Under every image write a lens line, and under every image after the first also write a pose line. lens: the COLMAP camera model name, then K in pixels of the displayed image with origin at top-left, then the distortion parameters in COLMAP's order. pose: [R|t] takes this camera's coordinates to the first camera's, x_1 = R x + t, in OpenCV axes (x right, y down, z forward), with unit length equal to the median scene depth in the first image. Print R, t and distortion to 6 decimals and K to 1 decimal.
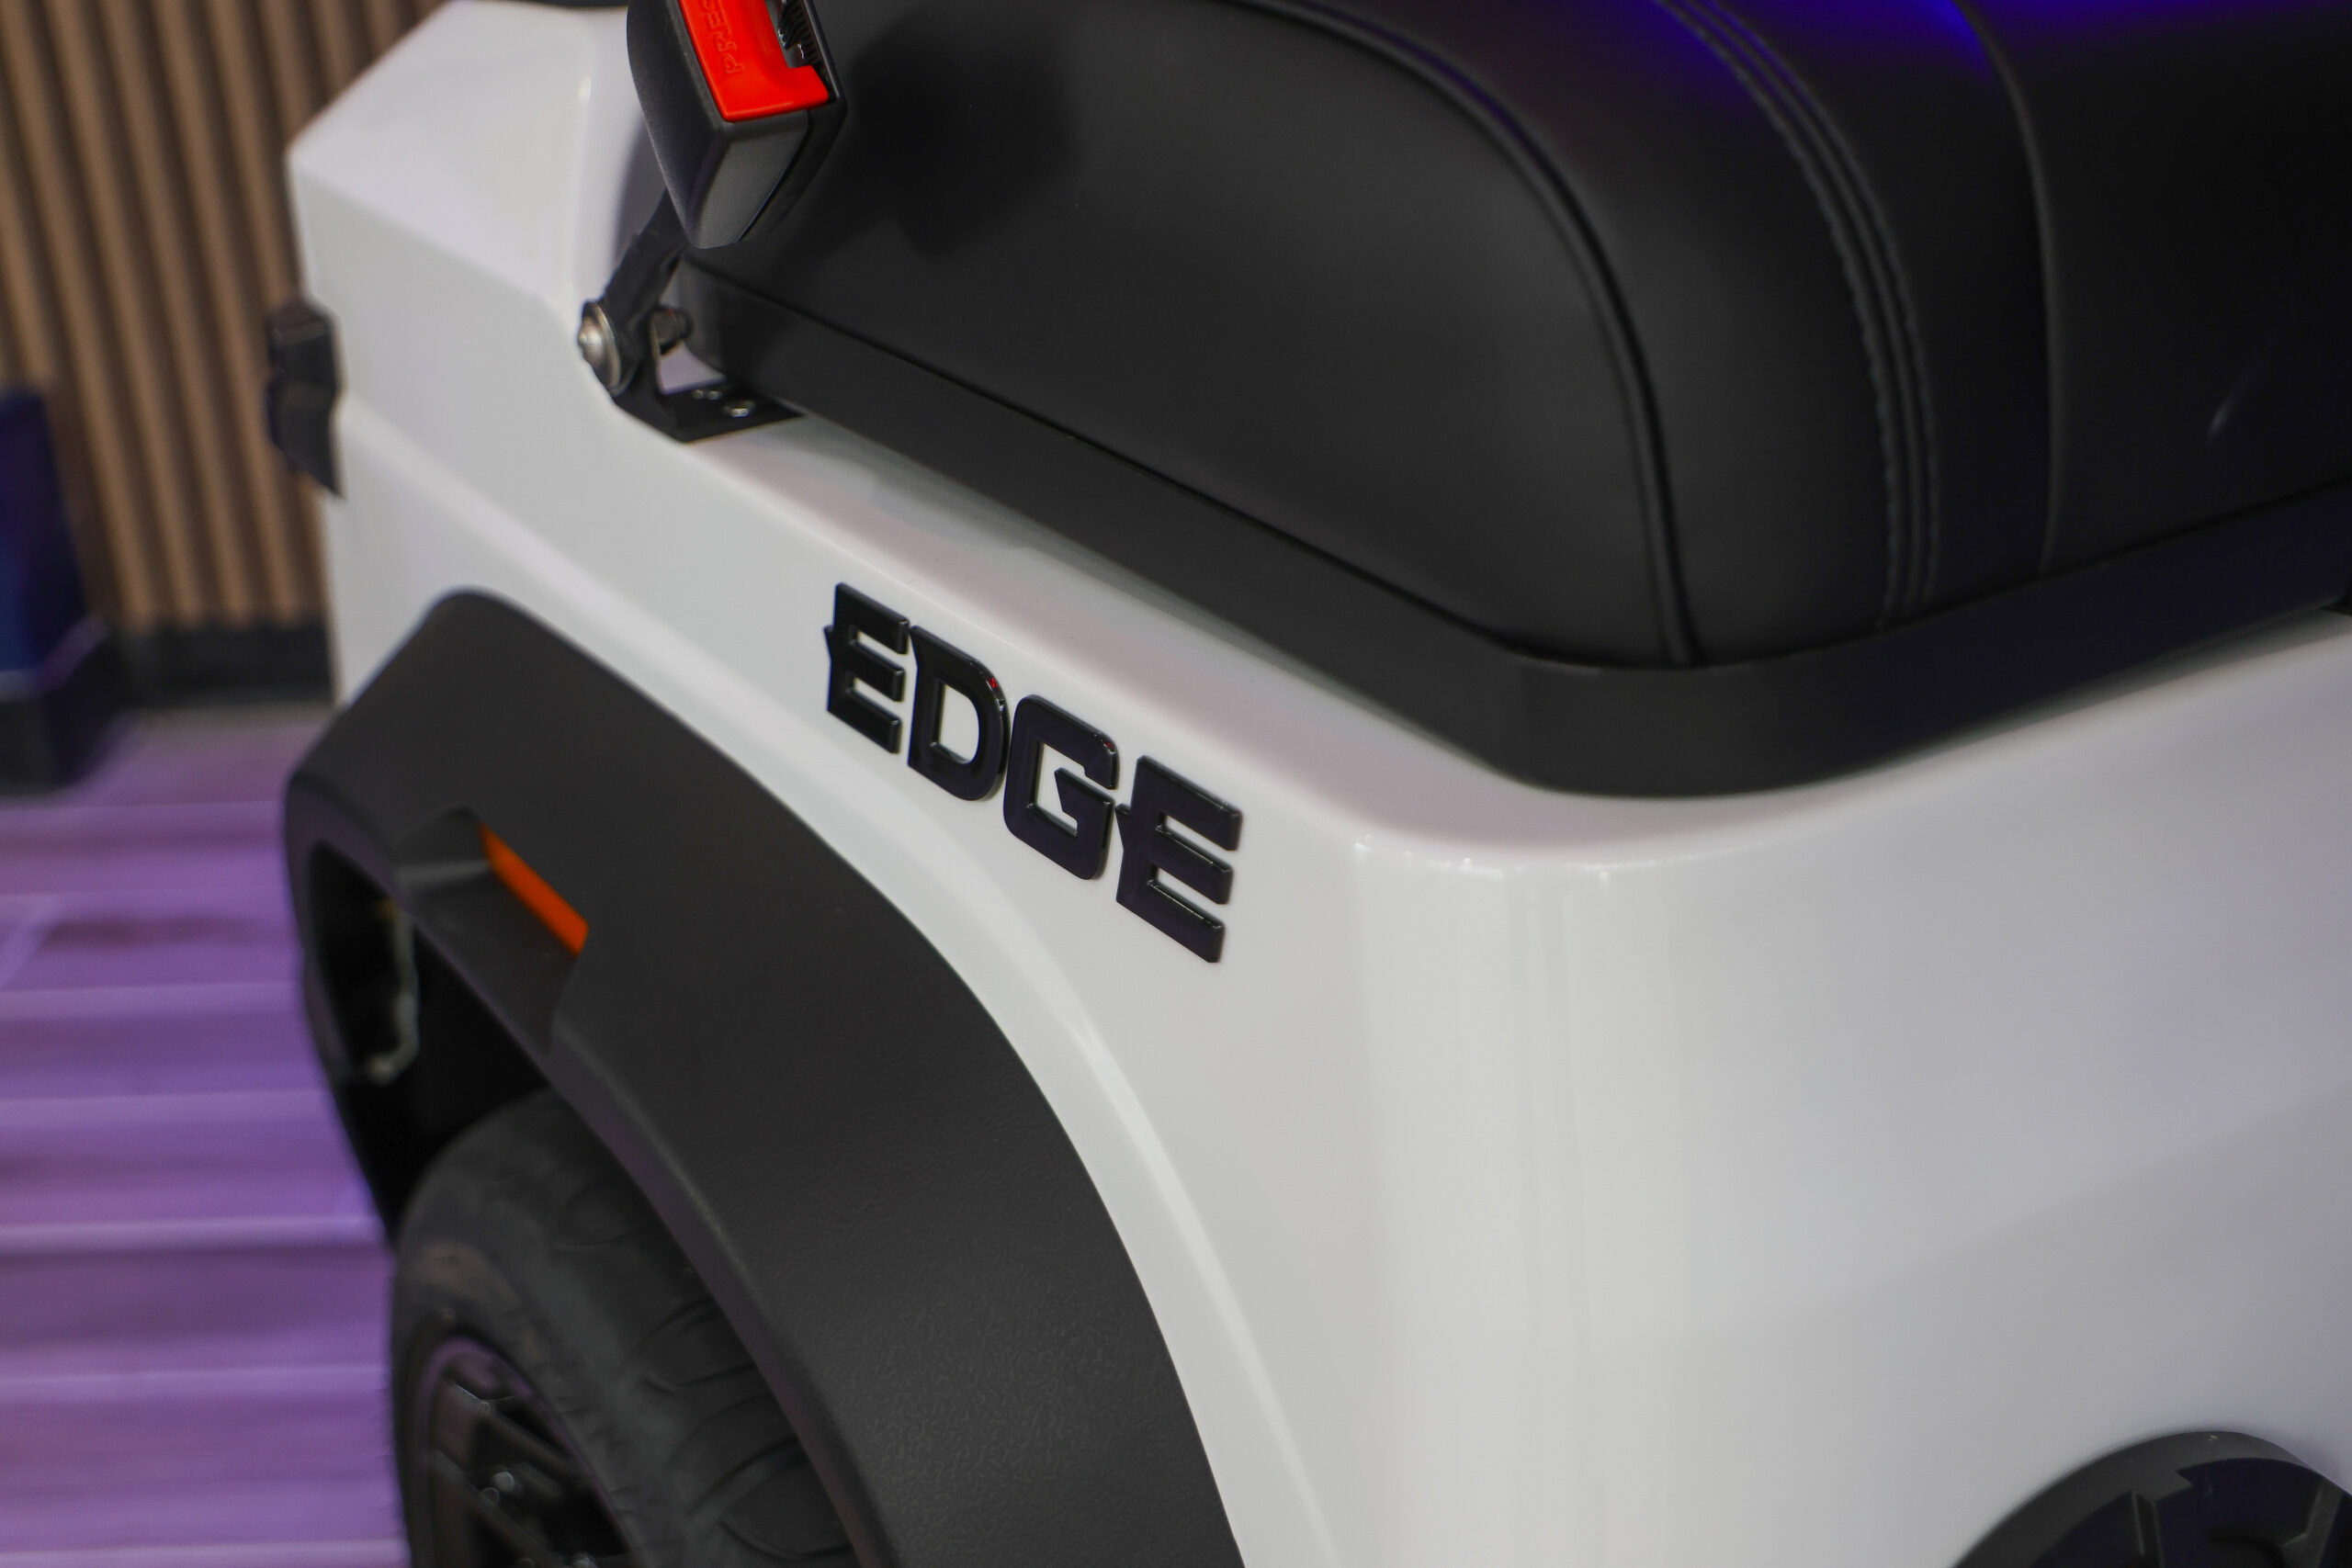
lens RADIAL K [[3092.0, 0, 1174.4], [0, 3092.0, 784.4], [0, 0, 1]] dist [-0.036113, 0.000000]
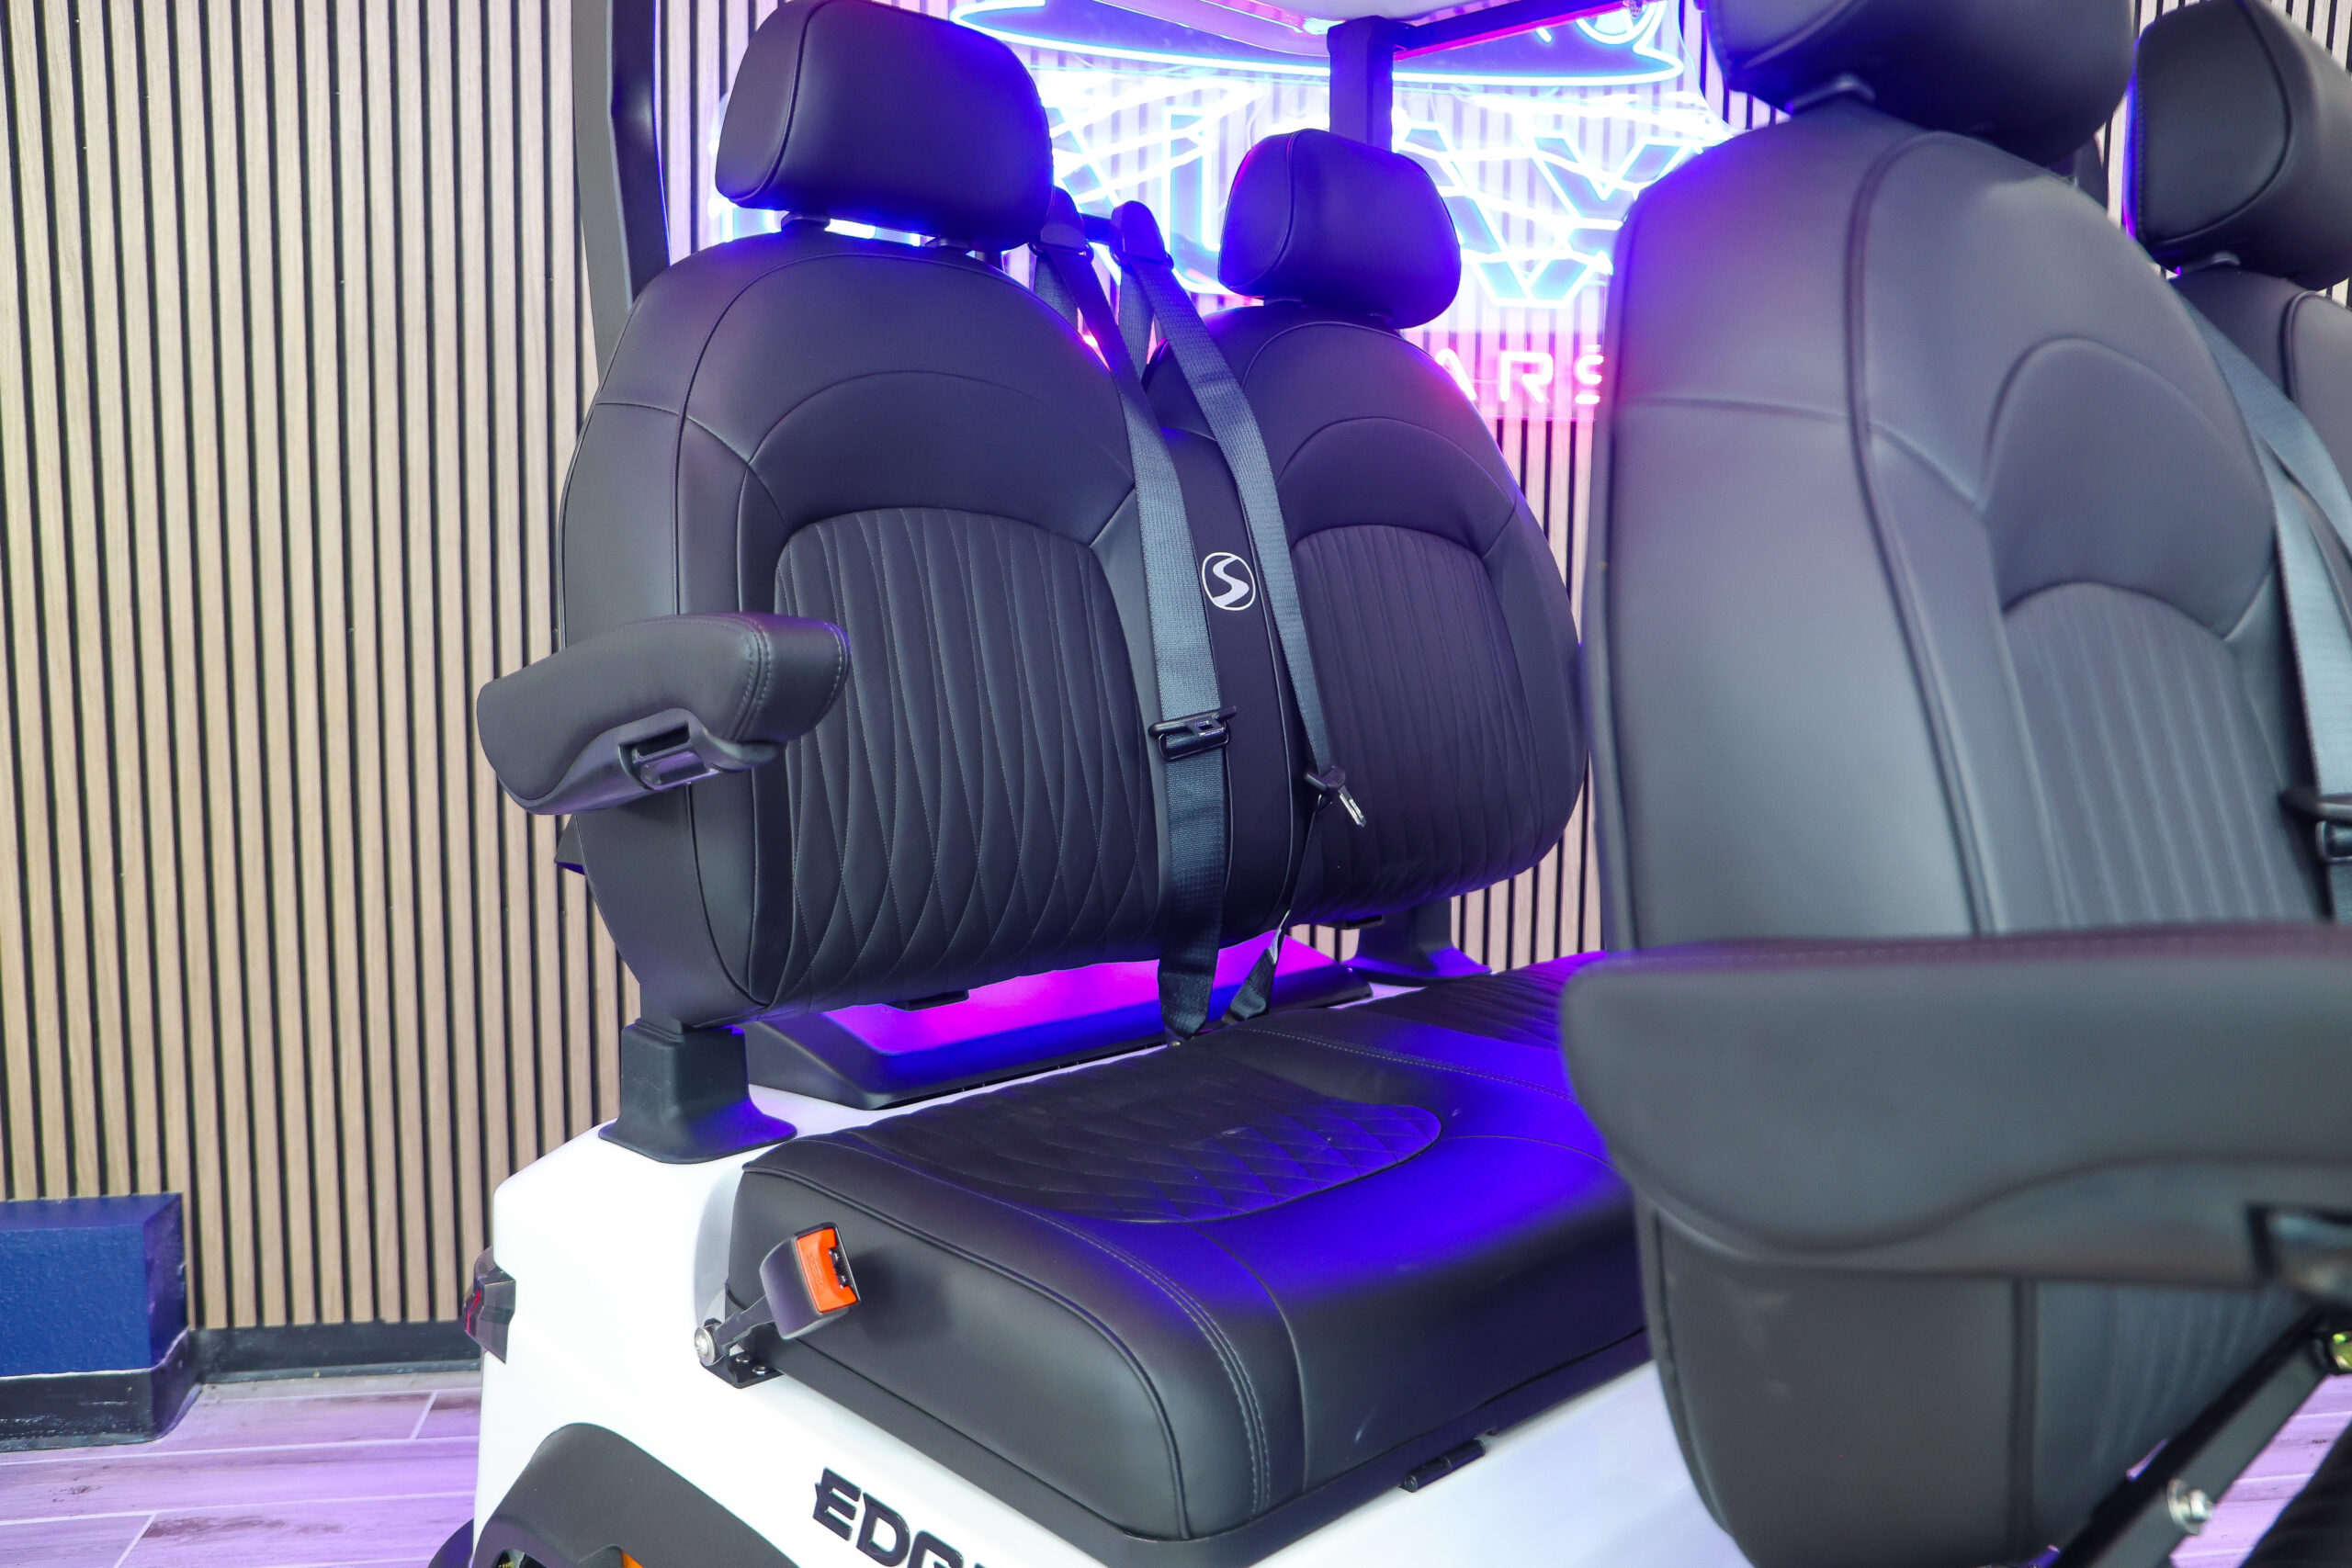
lens RADIAL K [[1820.4, 0, 1184.8], [0, 1820.4, 763.2], [0, 0, 1]] dist [-0.034989, 0.025471]
pose [[0.970075, 0.047319, 0.238151, -0.207977], [0.023289, 0.958171, -0.285248, -0.191088], [-0.241687, 0.282258, 0.928395, -0.588898]]
